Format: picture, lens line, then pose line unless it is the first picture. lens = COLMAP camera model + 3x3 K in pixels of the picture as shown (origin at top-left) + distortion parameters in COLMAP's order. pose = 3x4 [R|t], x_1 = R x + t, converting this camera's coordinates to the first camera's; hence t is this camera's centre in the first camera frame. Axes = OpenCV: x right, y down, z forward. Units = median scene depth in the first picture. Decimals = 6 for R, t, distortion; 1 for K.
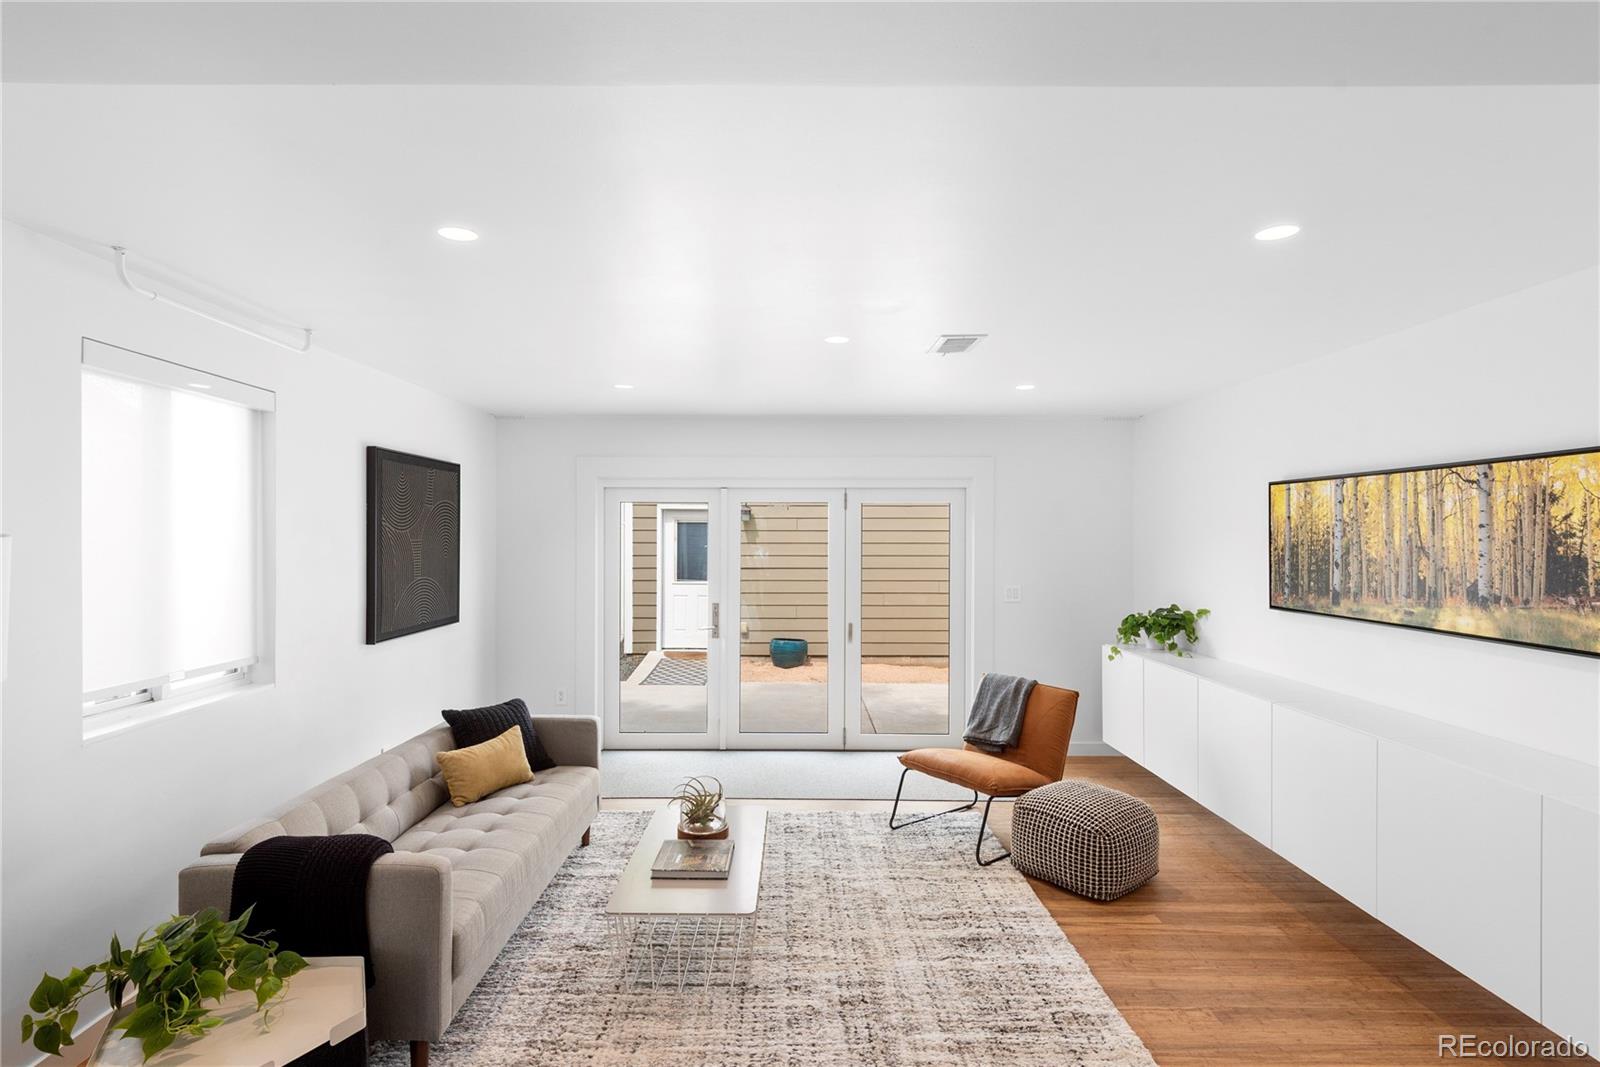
lens RADIAL K [[776.7, 0, 787.2], [0, 776.7, 539.0], [0, 0, 1]] dist [0.015545, -0.009008]
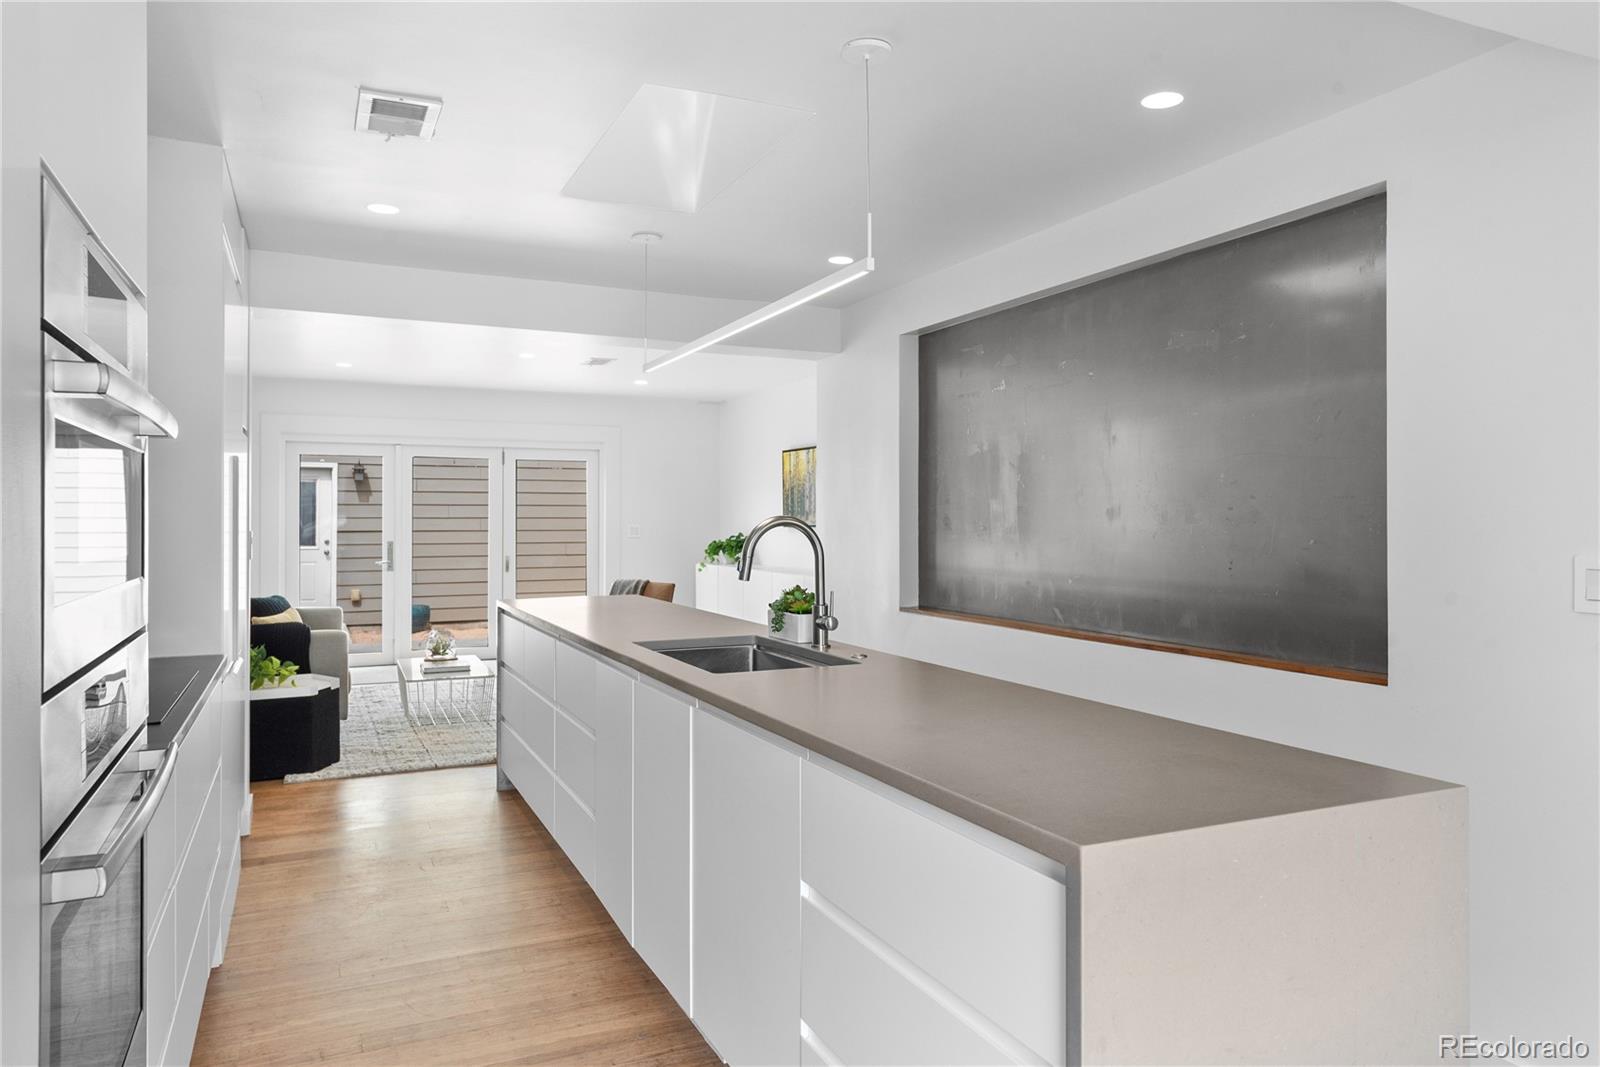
lens RADIAL K [[1042.6, 0, 798.2], [0, 1042.6, 518.7], [0, 0, 1]] dist [0.040701, -0.000947]
pose [[0.908303, -0.001529, 0.418309, -0.296675], [0.003326, 0.999988, -0.003567, 0.083958], [-0.418299, 0.004631, 0.908298, -1.084804]]
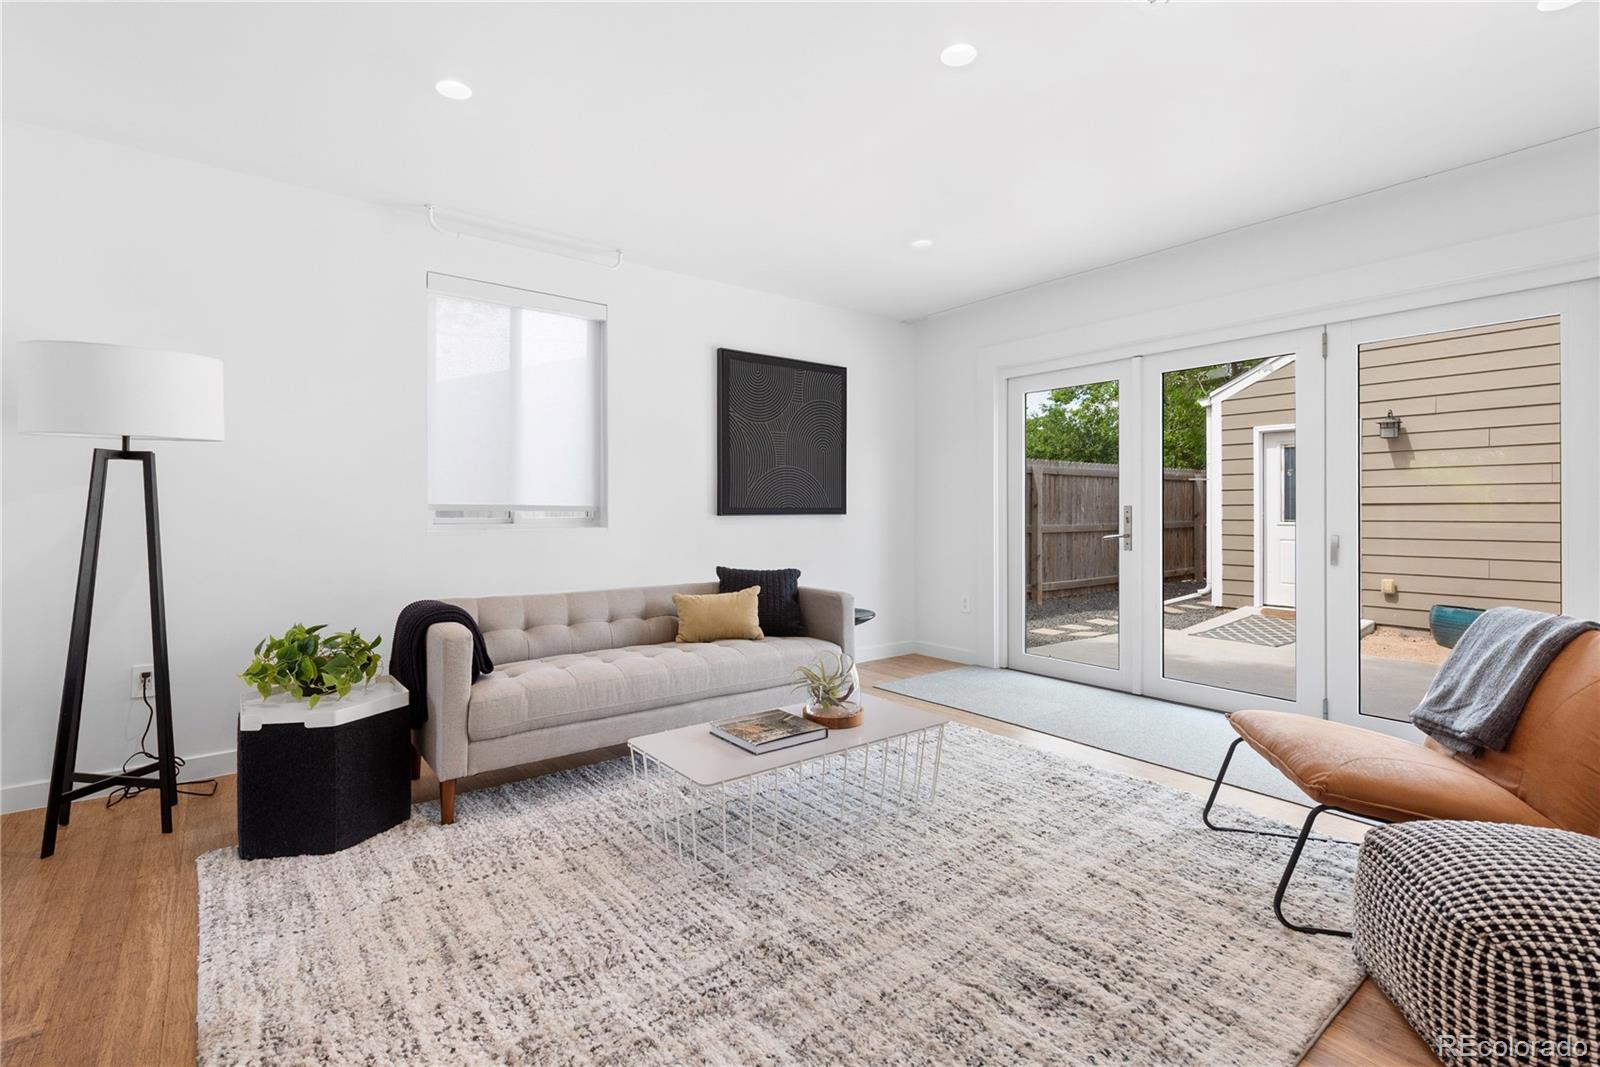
lens RADIAL K [[736.4, 0, 794.8], [0, 736.4, 508.4], [0, 0, 1]] dist [0.011322, -0.000561]
pose [[0.615413, -0.005141, -0.788188, 0.433832], [-0.000212, 0.999978, -0.006688, 0.136670], [0.788205, 0.004283, 0.615398, 0.418552]]
